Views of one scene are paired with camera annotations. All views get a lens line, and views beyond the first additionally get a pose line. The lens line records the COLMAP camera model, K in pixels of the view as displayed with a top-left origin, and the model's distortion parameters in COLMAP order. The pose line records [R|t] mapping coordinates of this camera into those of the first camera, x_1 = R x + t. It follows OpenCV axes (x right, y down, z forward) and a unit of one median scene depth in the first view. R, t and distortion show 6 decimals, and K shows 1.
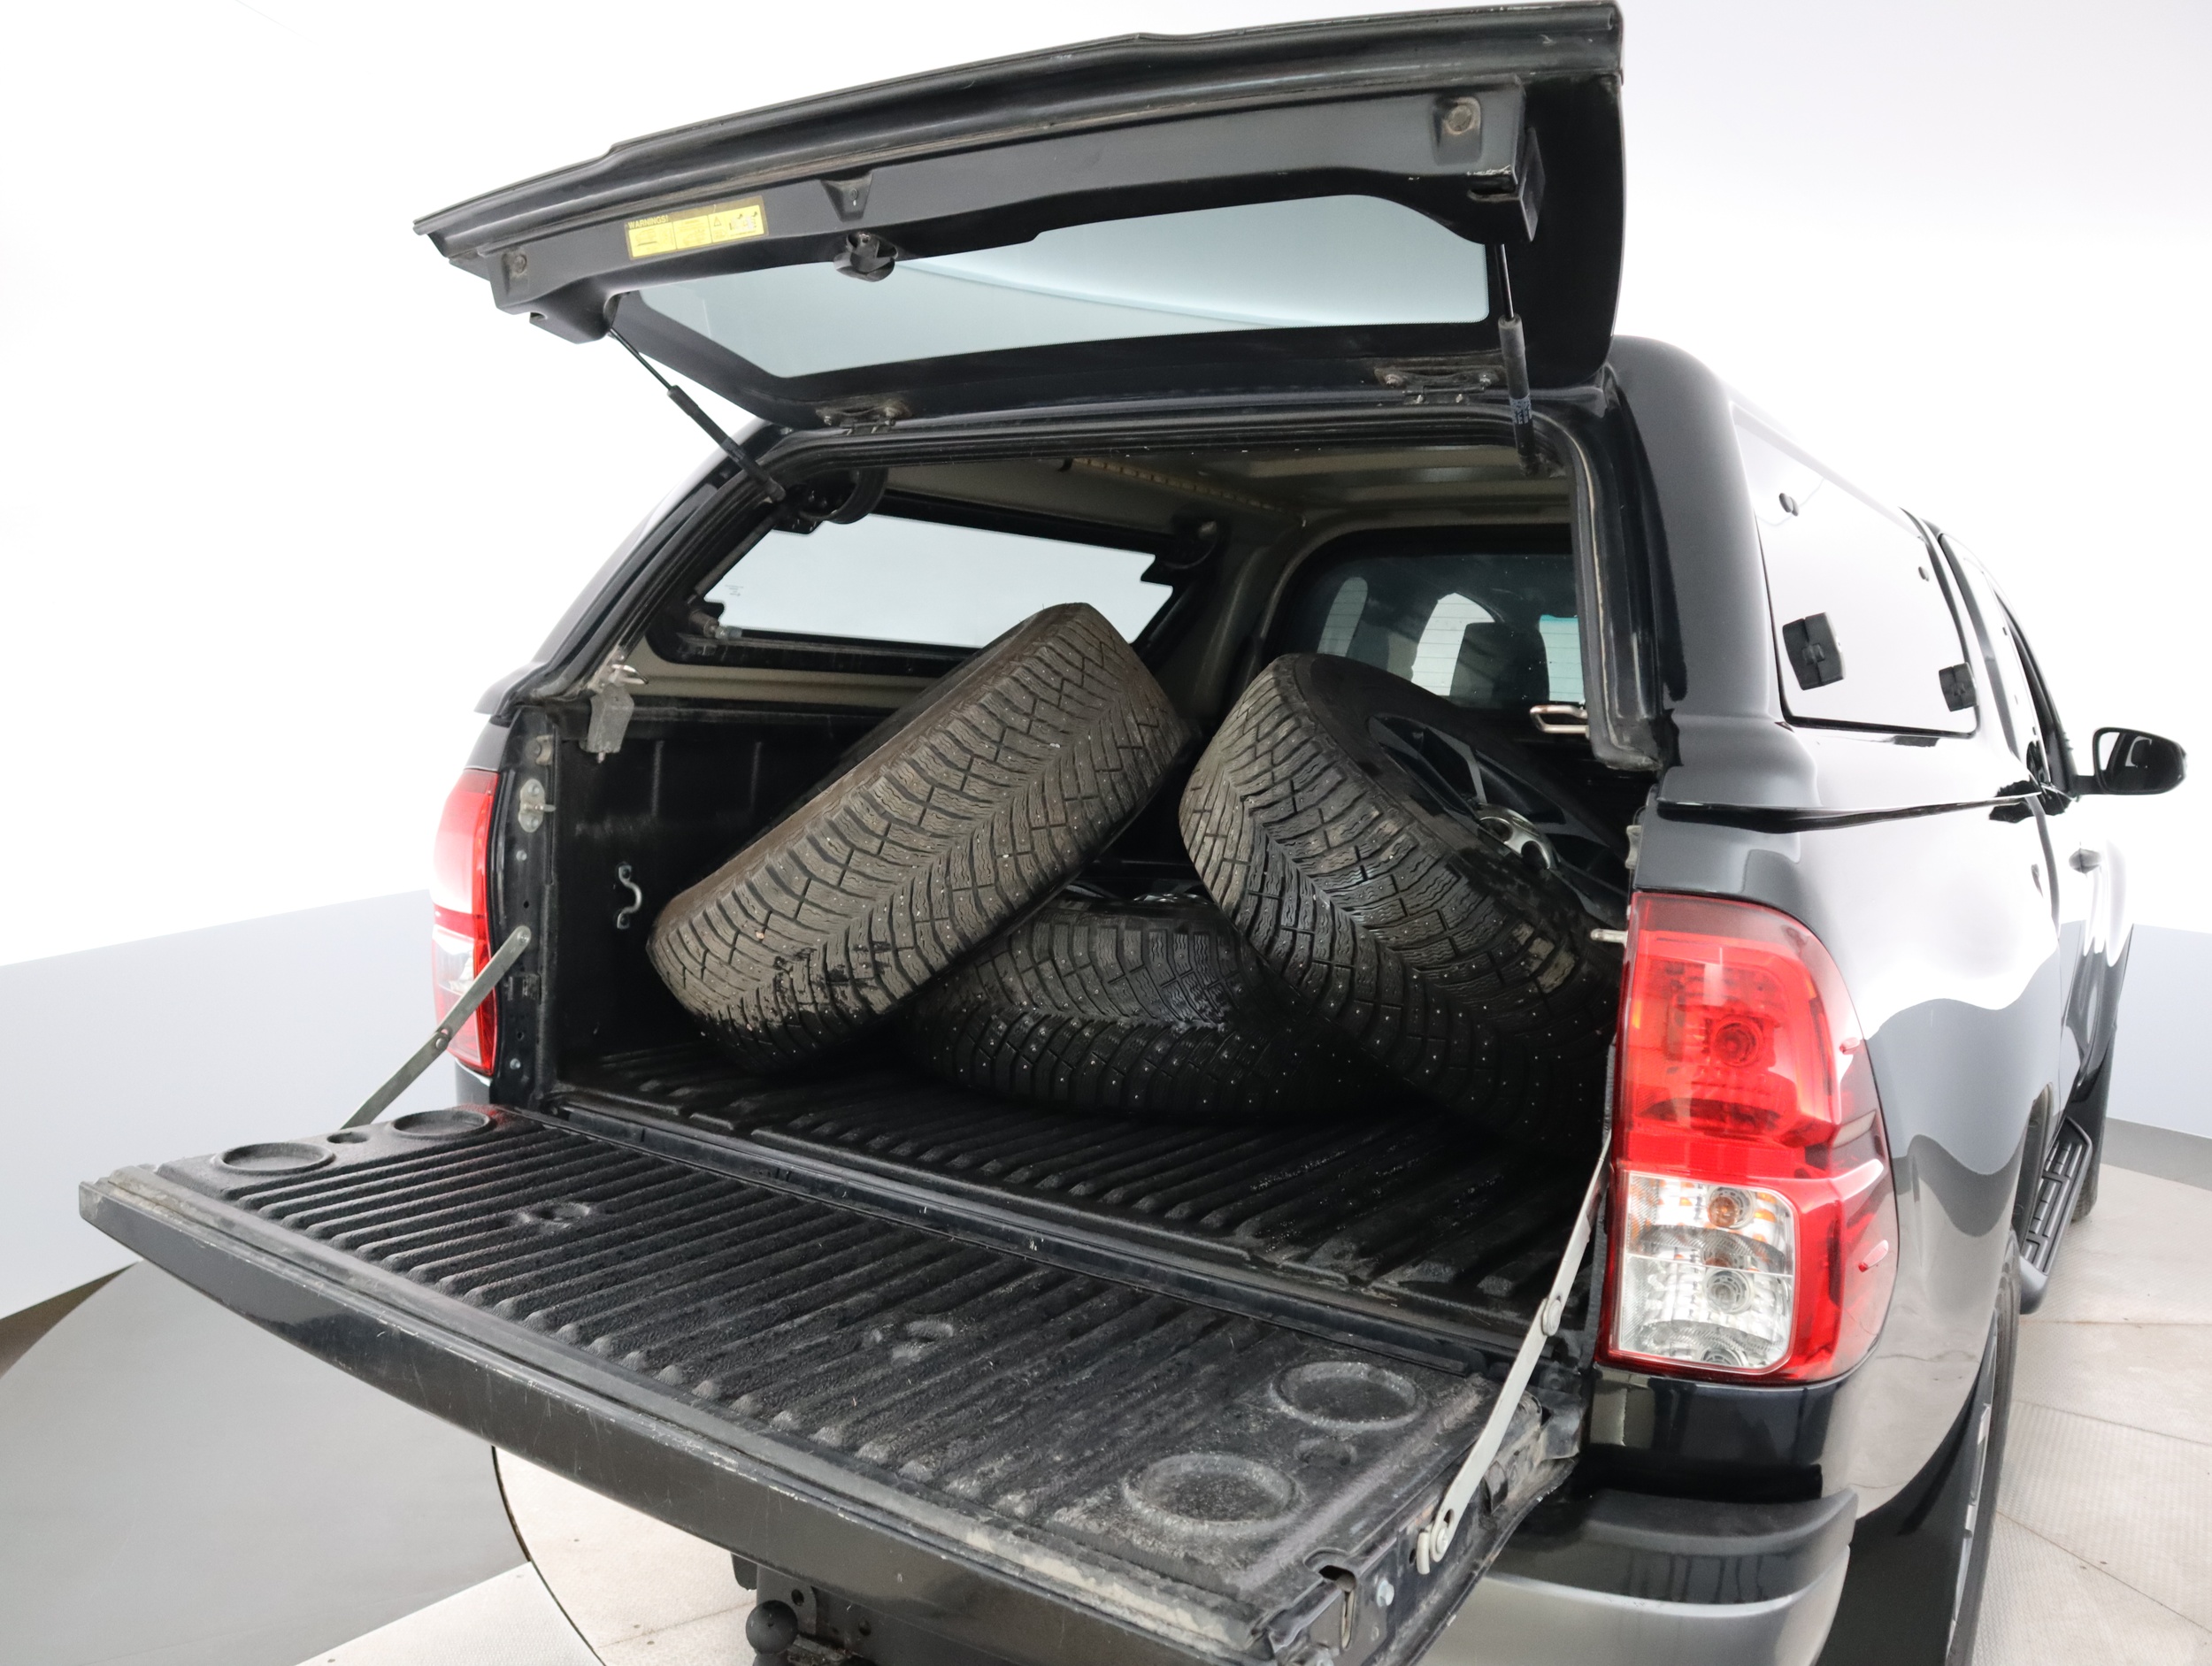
lens RADIAL K [[1738.5, 0, 1106.0], [0, 1738.5, 833.0], [0, 0, 1]] dist [-0.128274, 0.094820]
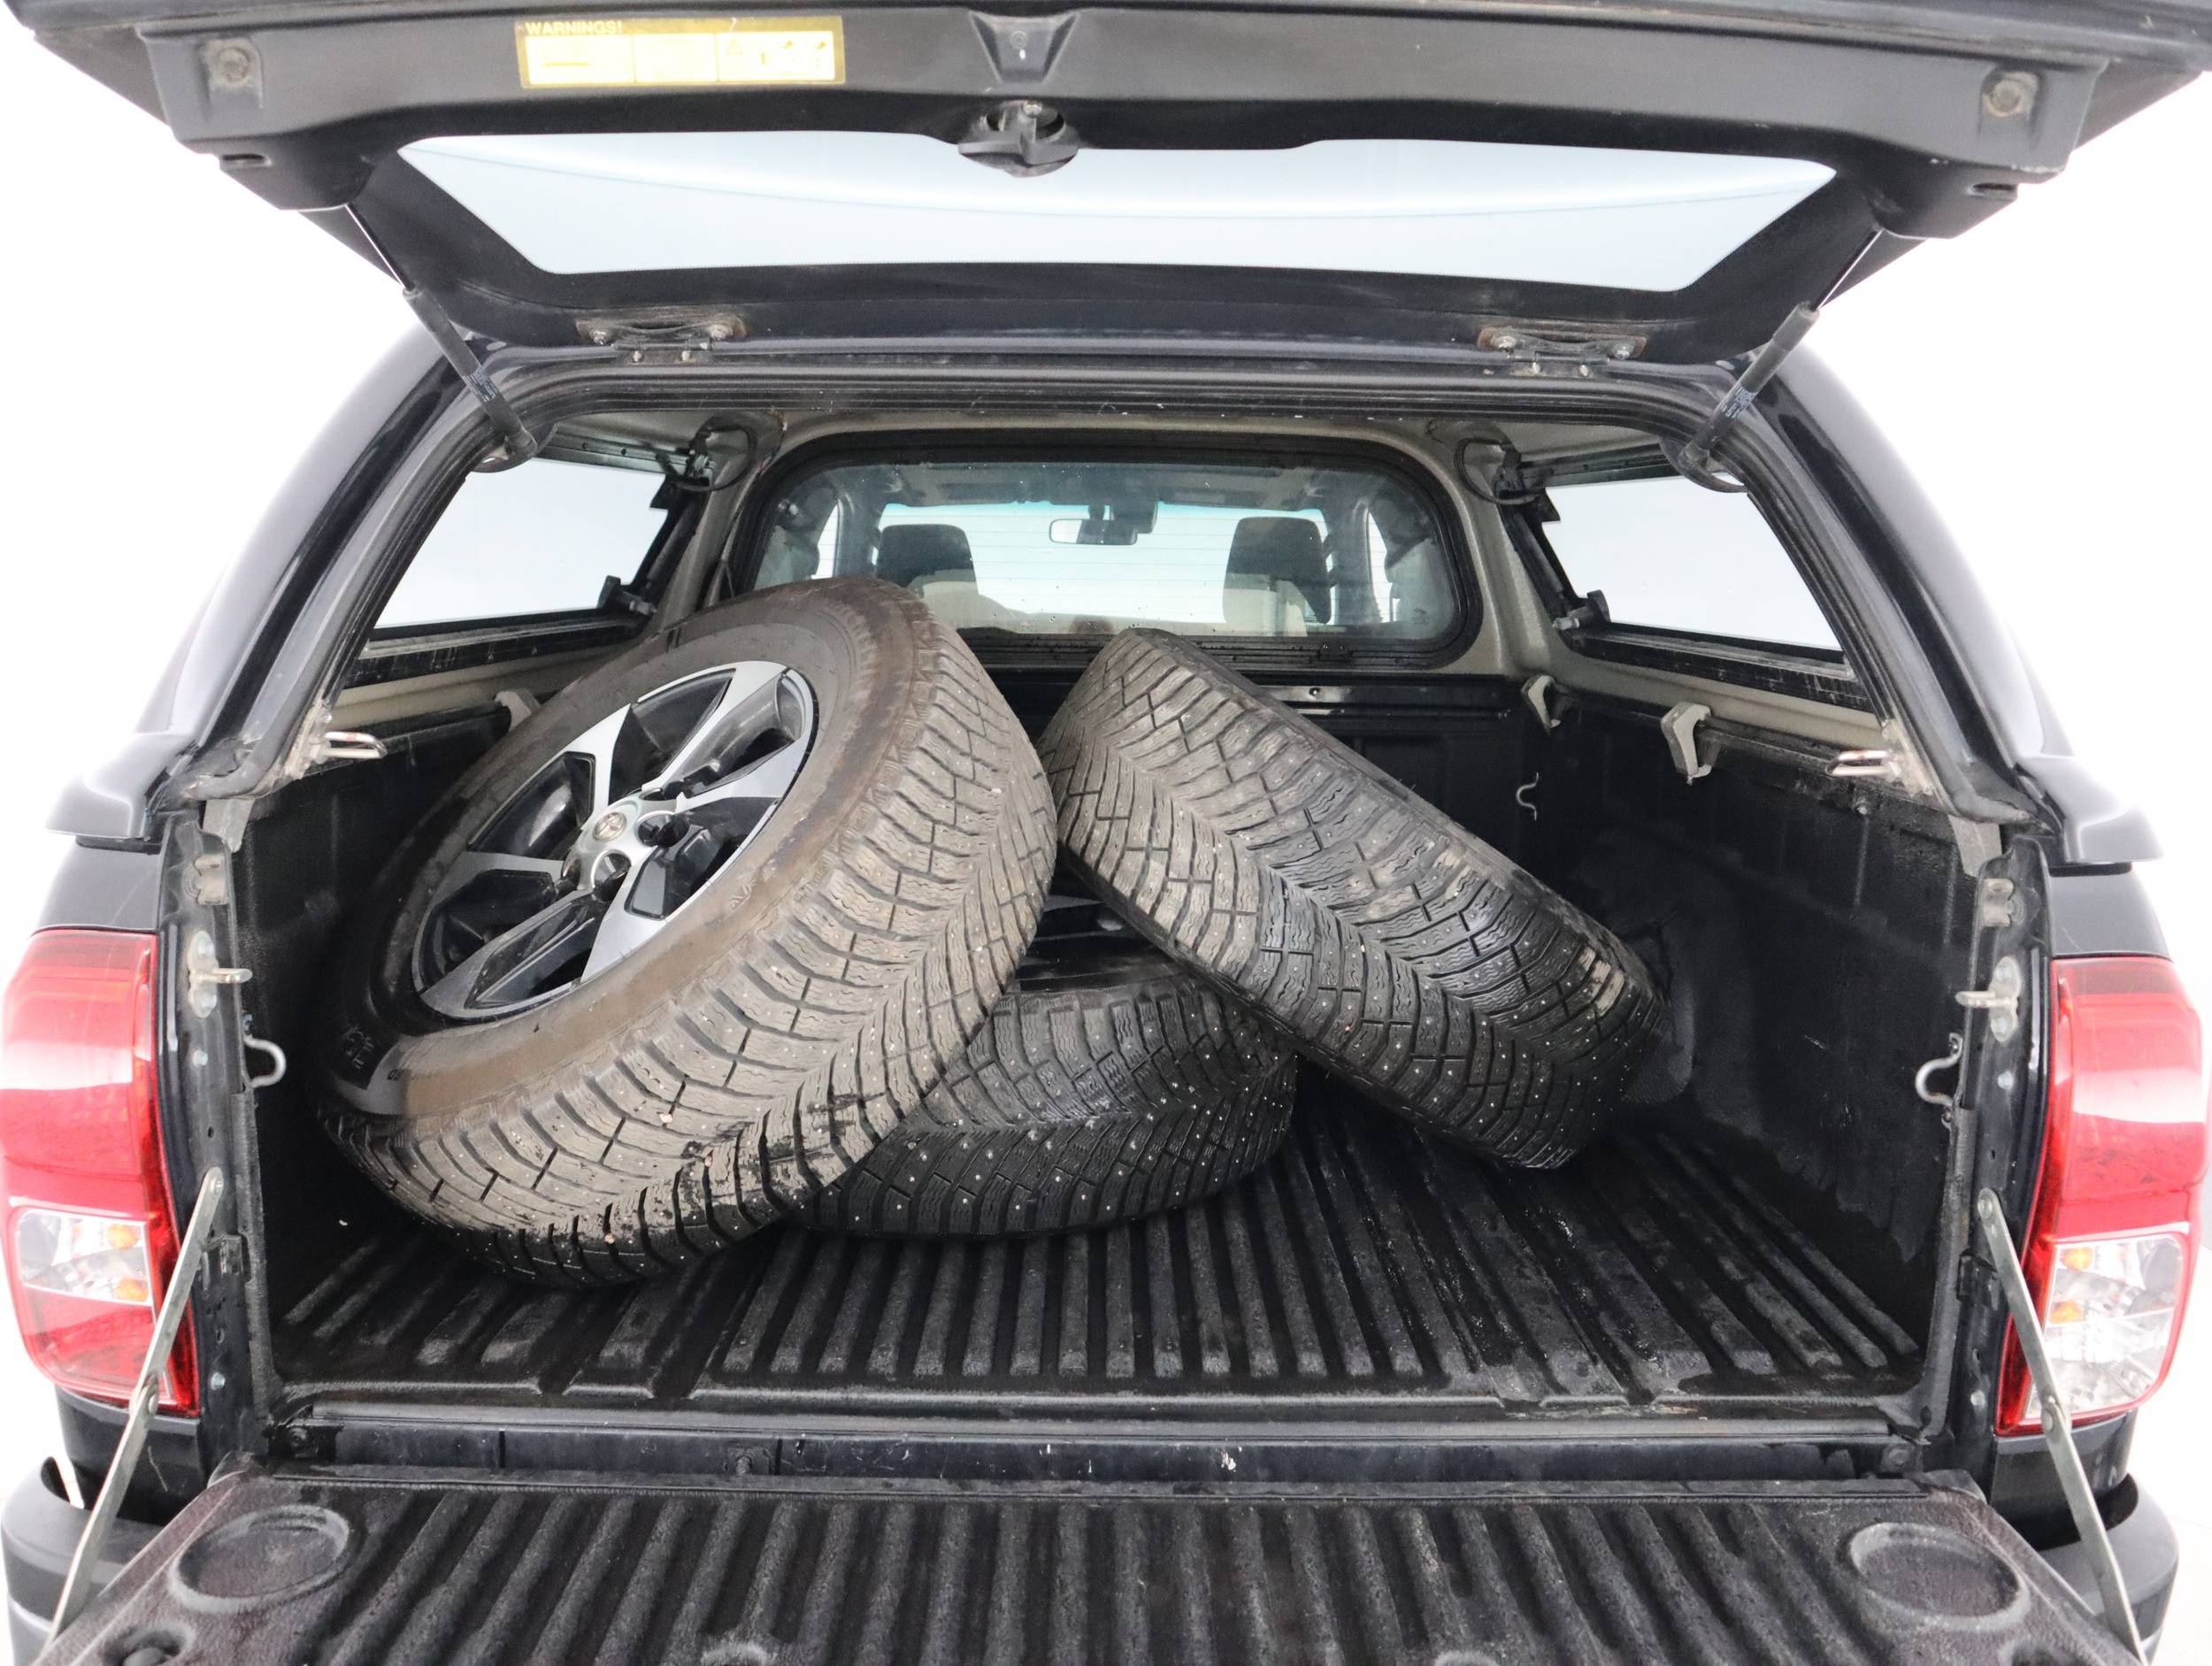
lens RADIAL K [[1738.5, 0, 1106.0], [0, 1738.5, 833.0], [0, 0, 1]] dist [-0.128274, 0.094820]
pose [[0.828641, -0.124553, 0.545748, -0.416633], [0.071137, 0.990458, 0.118036, -0.121245], [-0.555242, -0.058987, 0.829594, 0.350315]]
